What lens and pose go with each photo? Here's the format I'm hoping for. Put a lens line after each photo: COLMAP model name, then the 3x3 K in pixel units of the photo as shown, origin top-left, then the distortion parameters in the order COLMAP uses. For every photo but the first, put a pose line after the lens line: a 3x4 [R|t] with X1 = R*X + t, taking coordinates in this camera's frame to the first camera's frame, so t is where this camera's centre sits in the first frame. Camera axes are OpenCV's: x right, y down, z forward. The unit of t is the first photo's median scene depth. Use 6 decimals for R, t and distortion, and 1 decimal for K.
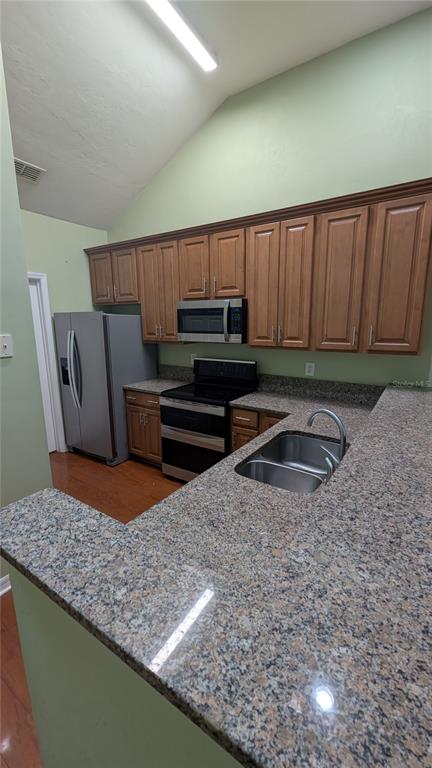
lens RADIAL K [[314.6, 0, 215.6], [0, 314.6, 376.9], [0, 0, 1]] dist [-0.003552, -0.000047]
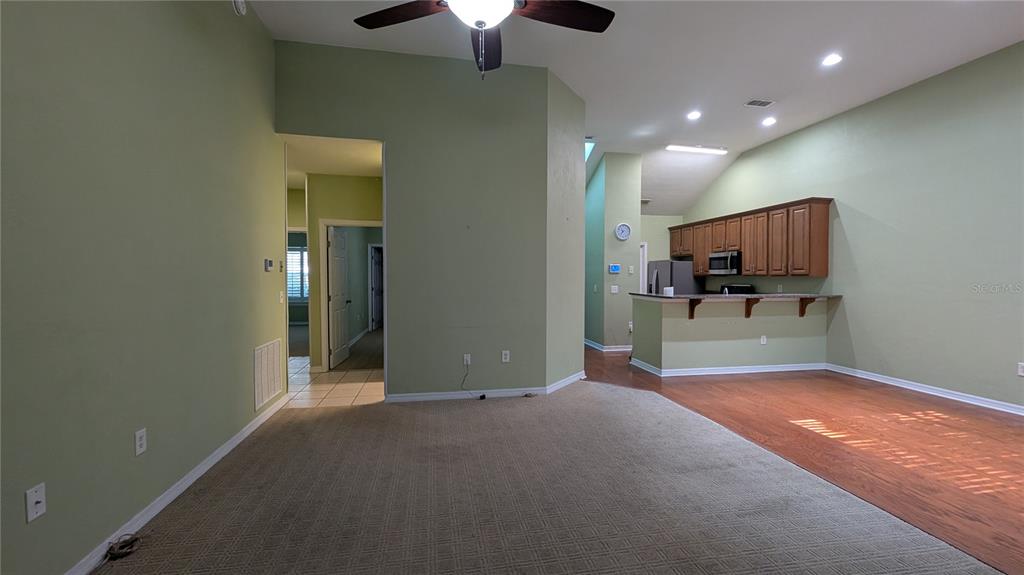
lens RADIAL K [[419.5, 0, 513.9], [0, 419.5, 283.5], [0, 0, 1]] dist [-0.003552, -0.000047]
pose [[0.704152, 0.031366, -0.709356, 0.922968], [-0.157209, 0.981117, -0.112673, 0.445338], [0.692427, 0.190856, 0.695786, -1.684751]]
